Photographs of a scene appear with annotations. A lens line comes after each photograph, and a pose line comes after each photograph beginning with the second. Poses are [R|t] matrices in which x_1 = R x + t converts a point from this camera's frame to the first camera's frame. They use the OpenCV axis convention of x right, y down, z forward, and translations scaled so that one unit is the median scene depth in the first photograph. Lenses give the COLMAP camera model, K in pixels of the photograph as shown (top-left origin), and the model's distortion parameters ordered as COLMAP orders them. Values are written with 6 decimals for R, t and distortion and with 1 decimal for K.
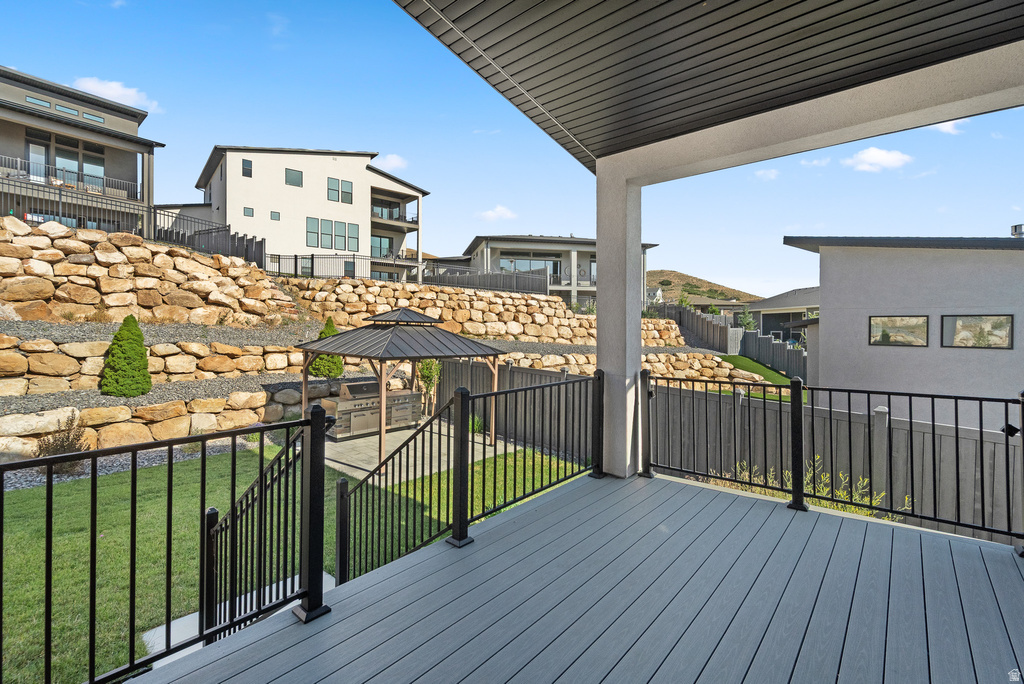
lens RADIAL K [[452.3, 0, 504.8], [0, 452.3, 334.1], [0, 0, 1]] dist [0.000117, 0.000048]
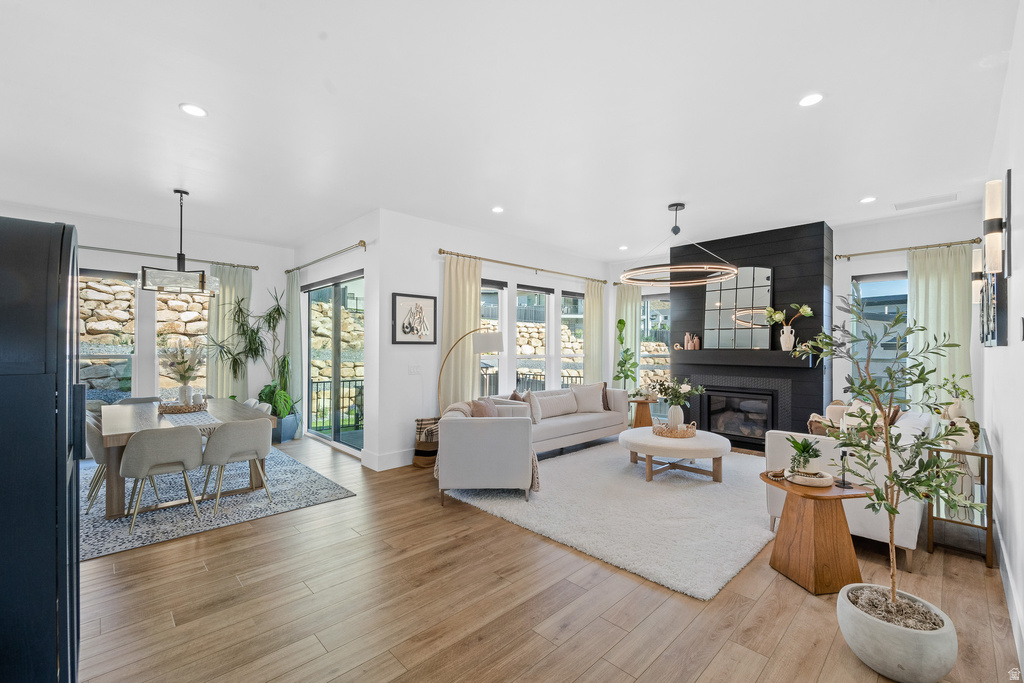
lens RADIAL K [[430.6, 0, 514.7], [0, 430.6, 356.6], [0, 0, 1]] dist [-0.000090, -0.000088]
pose [[0.995918, 0.001889, -0.090242, 0.138779], [-0.001186, 0.999969, 0.007842, -0.005391], [0.090254, -0.007703, 0.995889, -0.365815]]
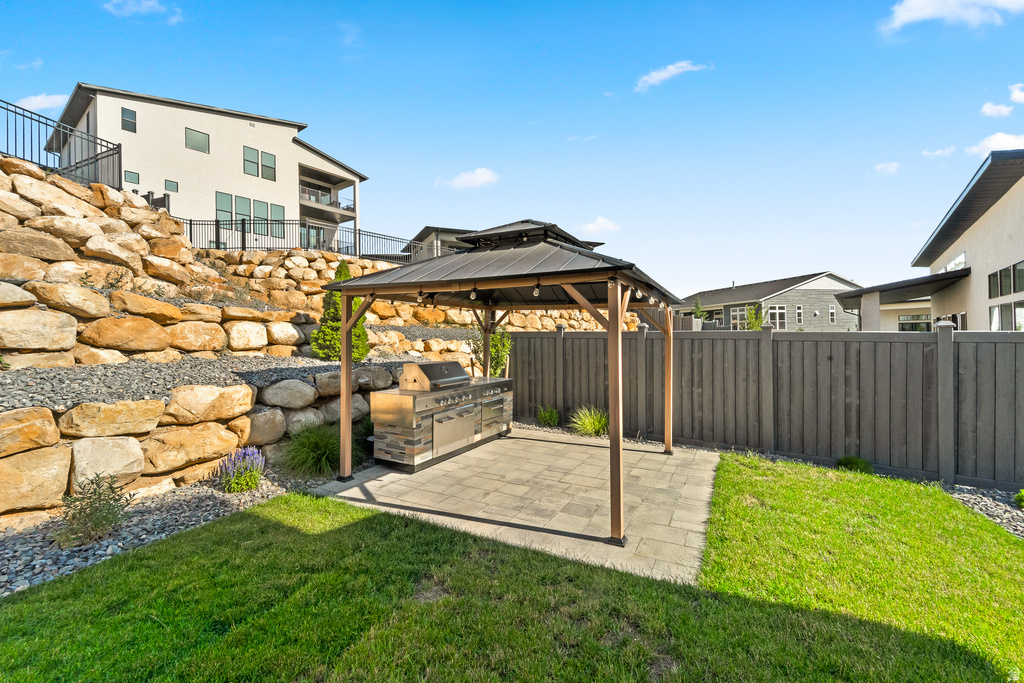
lens RADIAL K [[417.2, 0, 512.0], [0, 417.2, 341.5], [0, 0, 1]] dist [-0.001753, -0.000376]
pose [[0.969805, -0.023463, 0.242750, -0.219848], [0.025668, 0.999653, -0.005925, 0.055187], [-0.242527, 0.011977, 0.970071, 0.297871]]
